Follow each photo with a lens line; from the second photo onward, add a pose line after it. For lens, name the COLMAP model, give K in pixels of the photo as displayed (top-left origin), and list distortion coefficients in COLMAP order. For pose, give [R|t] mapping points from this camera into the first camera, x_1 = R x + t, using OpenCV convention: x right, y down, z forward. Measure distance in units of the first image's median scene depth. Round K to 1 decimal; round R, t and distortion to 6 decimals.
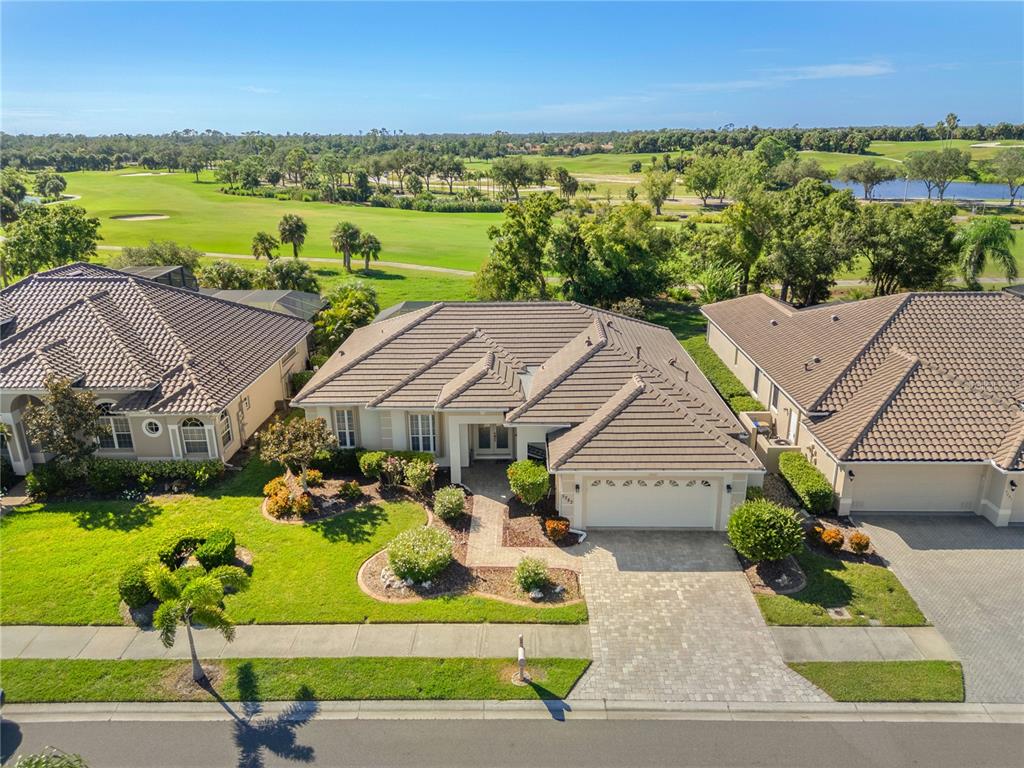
lens RADIAL K [[721.5, 0, 512.0], [0, 721.5, 384.0], [0, 0, 1]] dist [0.078903, -0.078689]
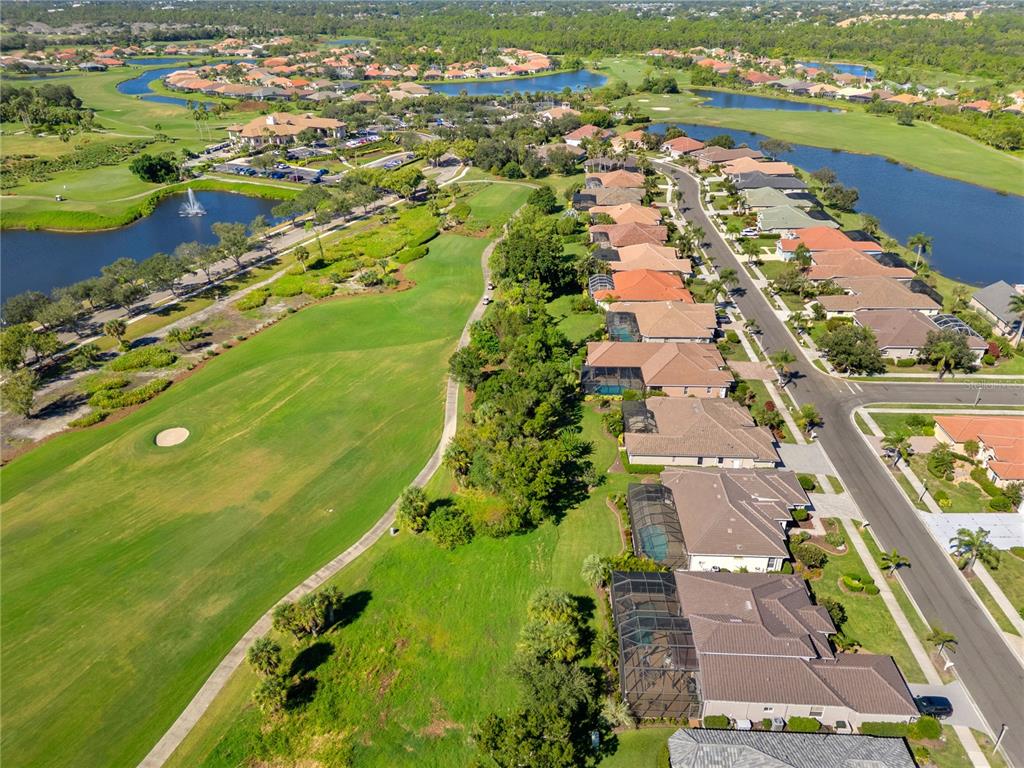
lens RADIAL K [[737.7, 0, 512.0], [0, 737.7, 384.0], [0, 0, 1]] dist [0.080526, -0.086093]
pose [[0.017623, -0.460017, 0.887735, -2.877370], [0.323630, 0.842700, 0.430255, -2.372877], [-0.946019, 0.279716, 0.163726, 1.520275]]
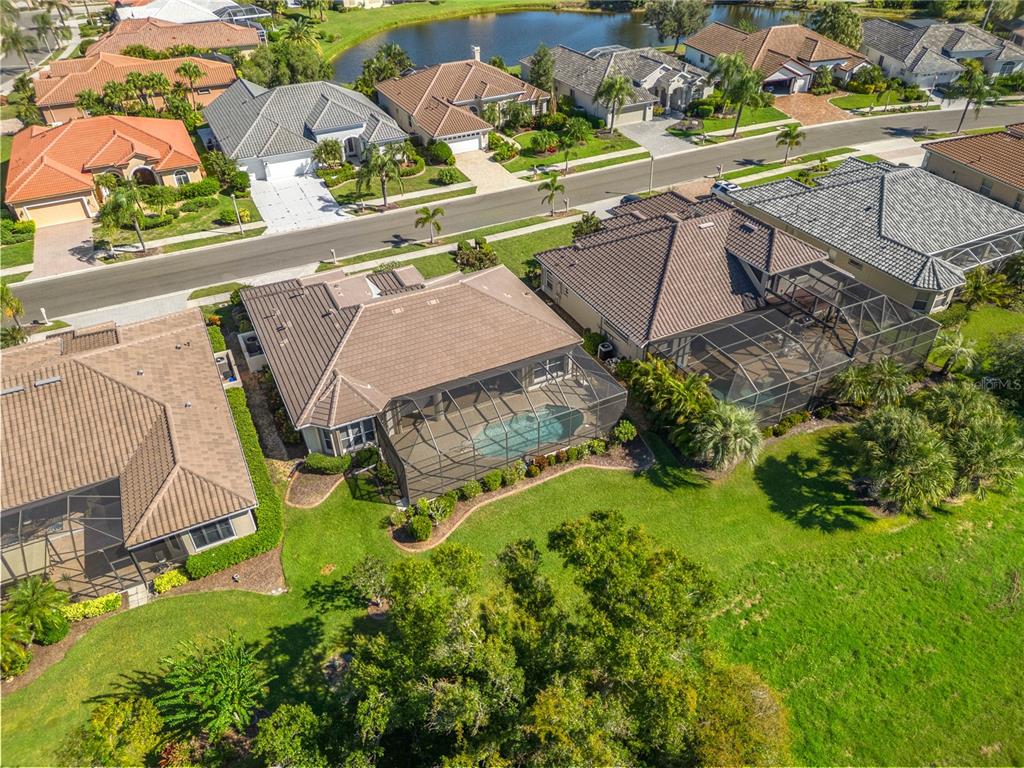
lens RADIAL K [[737.7, 0, 512.0], [0, 737.7, 384.0], [0, 0, 1]] dist [0.080526, -0.086093]
pose [[-0.886159, 0.288691, -0.362462, 0.469602], [-0.133013, 0.590819, 0.795764, -1.394887], [0.443880, 0.753386, -0.485160, 2.371843]]
